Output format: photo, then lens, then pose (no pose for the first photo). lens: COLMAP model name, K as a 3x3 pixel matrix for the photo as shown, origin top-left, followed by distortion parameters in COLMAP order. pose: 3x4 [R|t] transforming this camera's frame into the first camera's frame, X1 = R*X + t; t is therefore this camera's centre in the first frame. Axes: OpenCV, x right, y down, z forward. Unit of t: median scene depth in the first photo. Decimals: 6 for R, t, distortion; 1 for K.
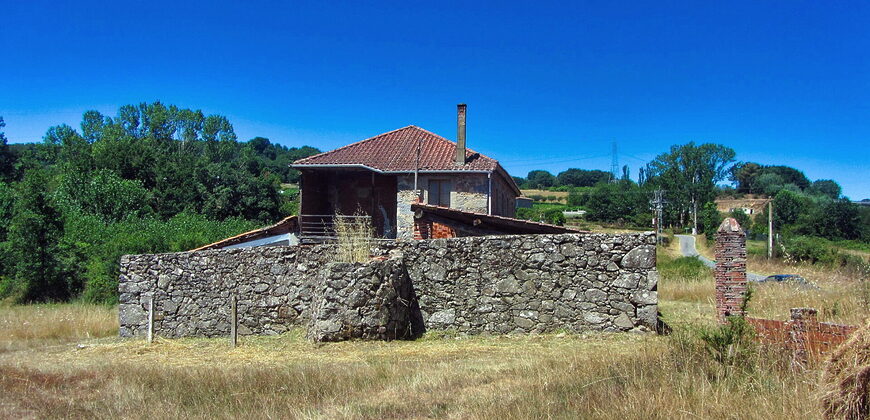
lens RADIAL K [[715.2, 0, 435.0], [0, 715.2, 210.0], [0, 0, 1]] dist [-0.042855, 0.010716]
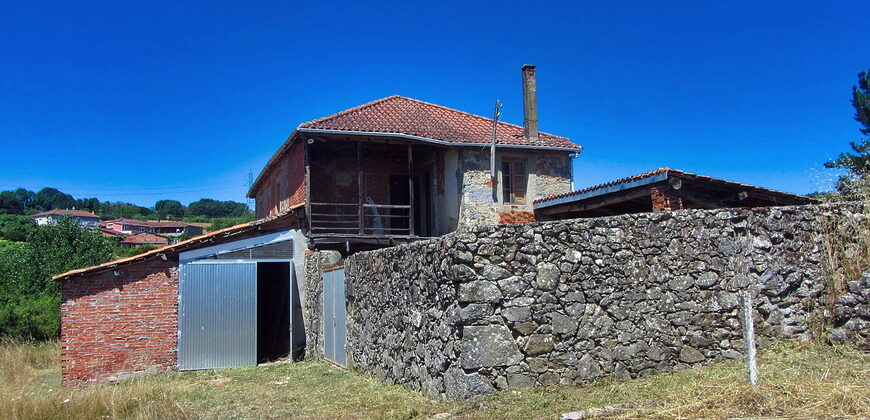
lens RADIAL K [[715.2, 0, 435.0], [0, 715.2, 210.0], [0, 0, 1]] dist [-0.042855, 0.010716]
pose [[0.863168, 0.016745, 0.504640, -0.720526], [0.007280, 0.998933, -0.045599, 0.076525], [-0.504865, 0.043033, 0.862125, 0.599449]]
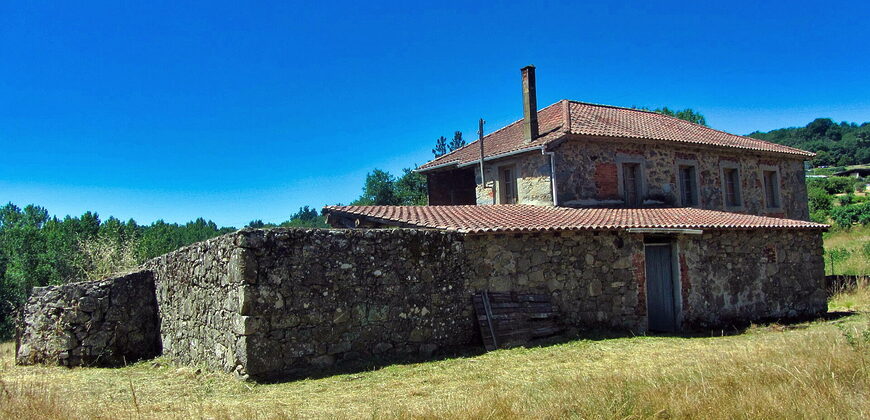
lens RADIAL K [[715.2, 0, 435.0], [0, 715.2, 210.0], [0, 0, 1]] dist [-0.042855, 0.010716]
pose [[0.702992, -0.099292, -0.704232, 0.808487], [0.098928, 0.994232, -0.041426, 0.052230], [0.704283, -0.040546, 0.708760, 0.579949]]
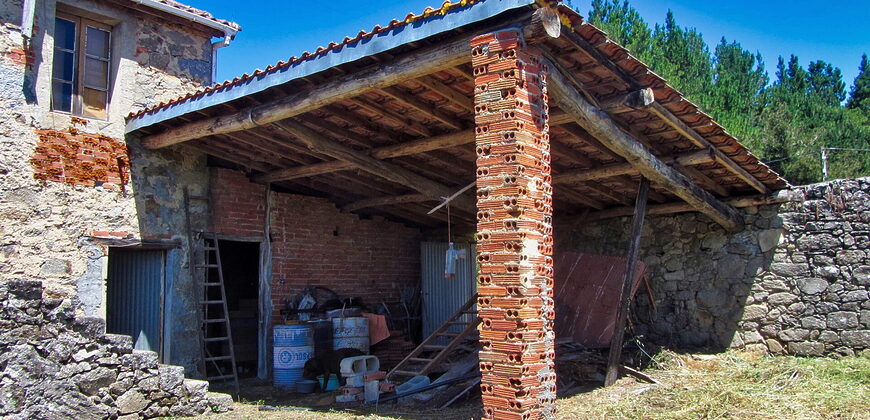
lens RADIAL K [[715.2, 0, 435.0], [0, 715.2, 210.0], [0, 0, 1]] dist [-0.042855, 0.010716]
pose [[0.474068, 0.083883, 0.876484, -0.322906], [-0.029444, 0.996405, -0.079434, 0.116247], [-0.879996, 0.011850, 0.474833, 1.094072]]
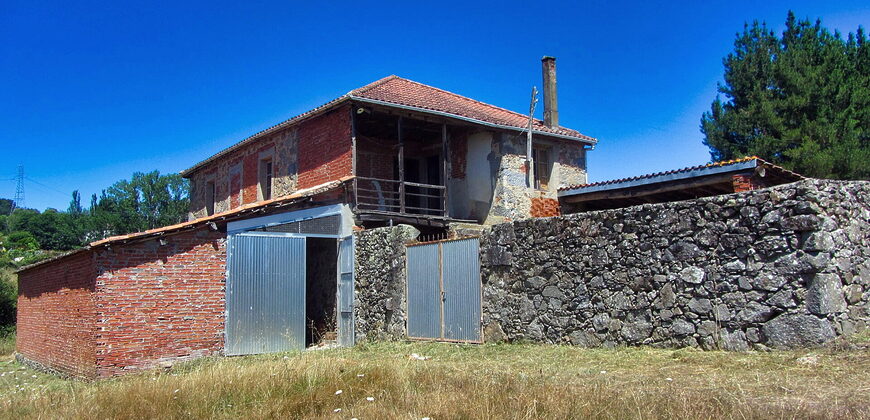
lens RADIAL K [[715.2, 0, 435.0], [0, 715.2, 210.0], [0, 0, 1]] dist [-0.042855, 0.010716]
pose [[0.681889, 0.059529, 0.729030, -1.013327], [-0.020050, 0.997829, -0.062724, 0.126472], [-0.731181, 0.028154, 0.681602, 0.872716]]
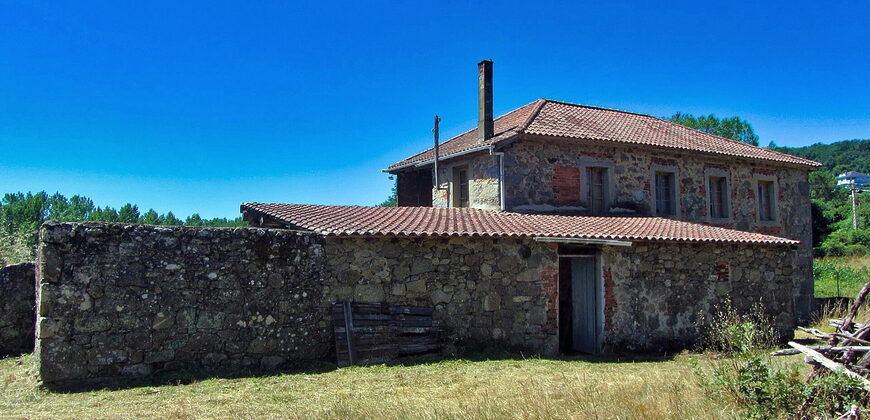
lens RADIAL K [[715.2, 0, 435.0], [0, 715.2, 210.0], [0, 0, 1]] dist [-0.042855, 0.010716]
pose [[0.652750, -0.080194, -0.753317, 0.876484], [0.063388, 0.996676, -0.051175, 0.064977], [0.754917, -0.014347, 0.655663, 0.759147]]
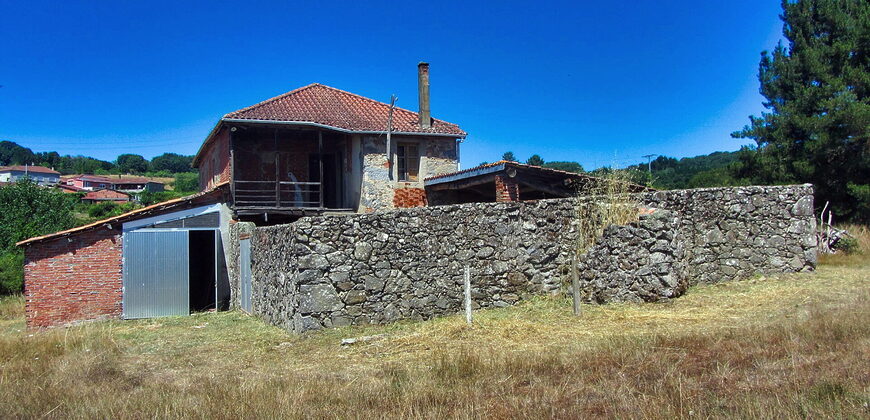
lens RADIAL K [[713.6, 0, 435.0], [0, 713.6, 210.0], [0, 0, 1]] dist [-0.031766, -0.000775]
pose [[0.839815, -0.012563, 0.542727, -0.734597], [0.003282, 0.999831, 0.018066, 0.044263], [-0.542862, -0.013391, 0.839715, 0.326976]]
